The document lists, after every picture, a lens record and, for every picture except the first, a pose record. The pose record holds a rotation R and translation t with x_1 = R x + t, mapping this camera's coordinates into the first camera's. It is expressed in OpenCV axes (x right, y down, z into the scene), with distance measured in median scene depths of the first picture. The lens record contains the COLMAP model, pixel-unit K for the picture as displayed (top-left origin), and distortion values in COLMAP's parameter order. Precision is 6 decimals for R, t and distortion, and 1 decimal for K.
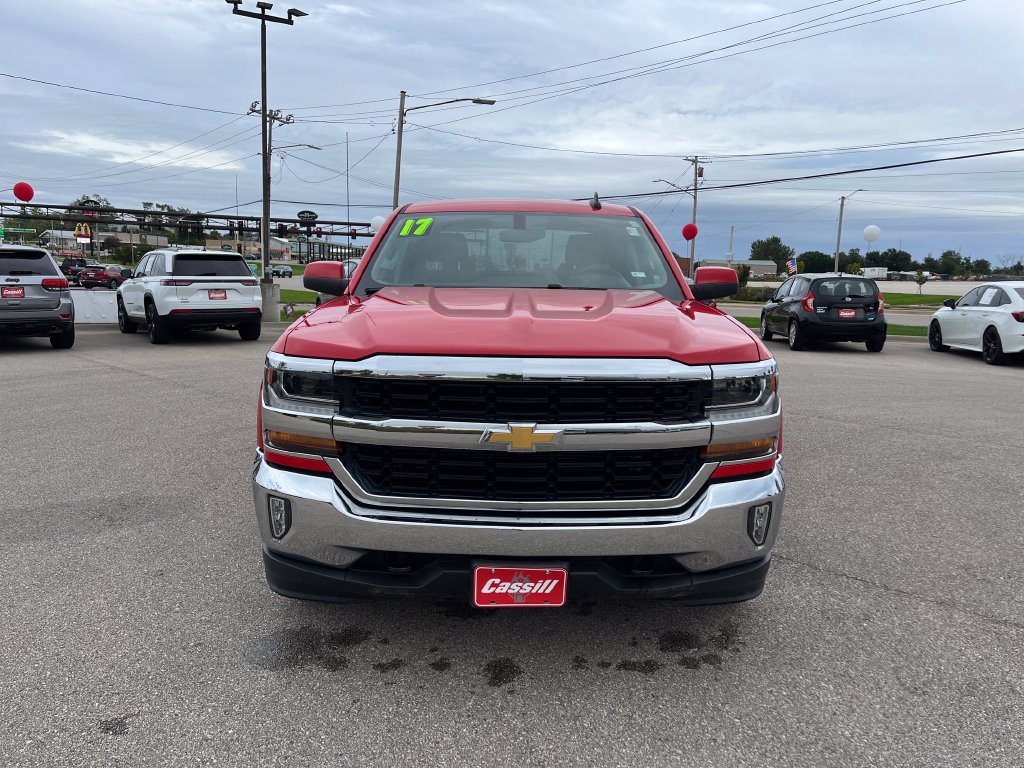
lens RADIAL K [[769.4, 0, 508.5], [0, 769.4, 388.1], [0, 0, 1]] dist [0.091859, -0.113020]
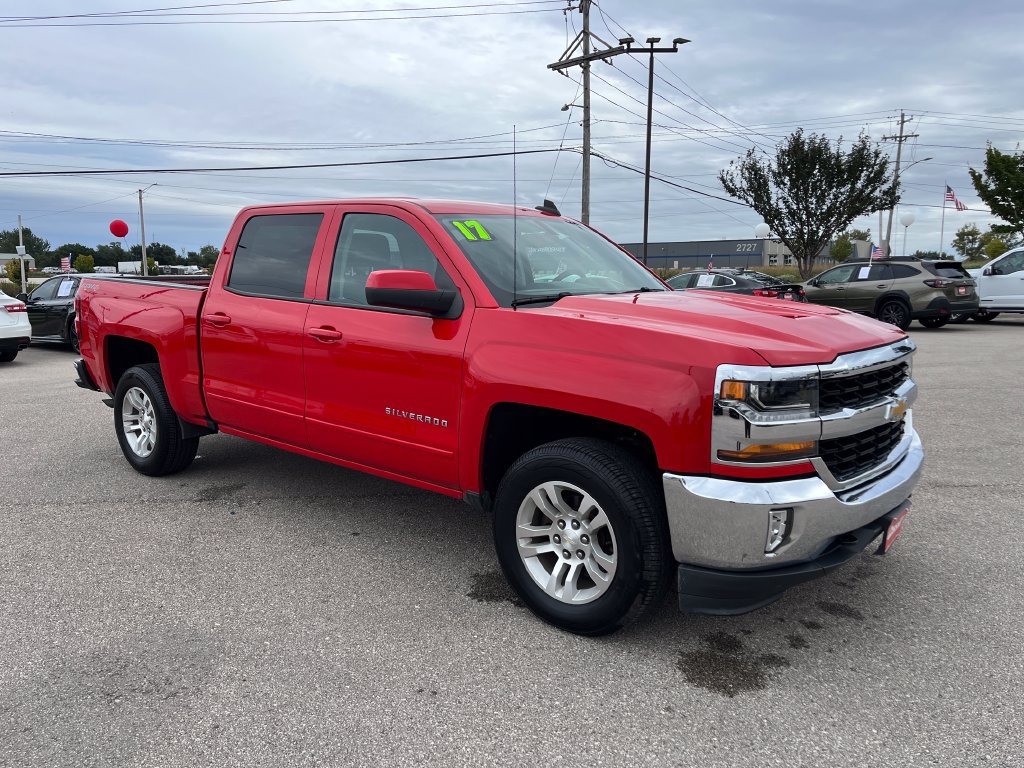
lens RADIAL K [[769.4, 0, 508.5], [0, 769.4, 388.1], [0, 0, 1]] dist [0.091859, -0.113020]
pose [[0.646553, -0.130813, 0.751570, -1.183999], [0.125157, 0.990028, 0.064650, -0.114238], [-0.752533, 0.052265, 0.656478, 0.569112]]
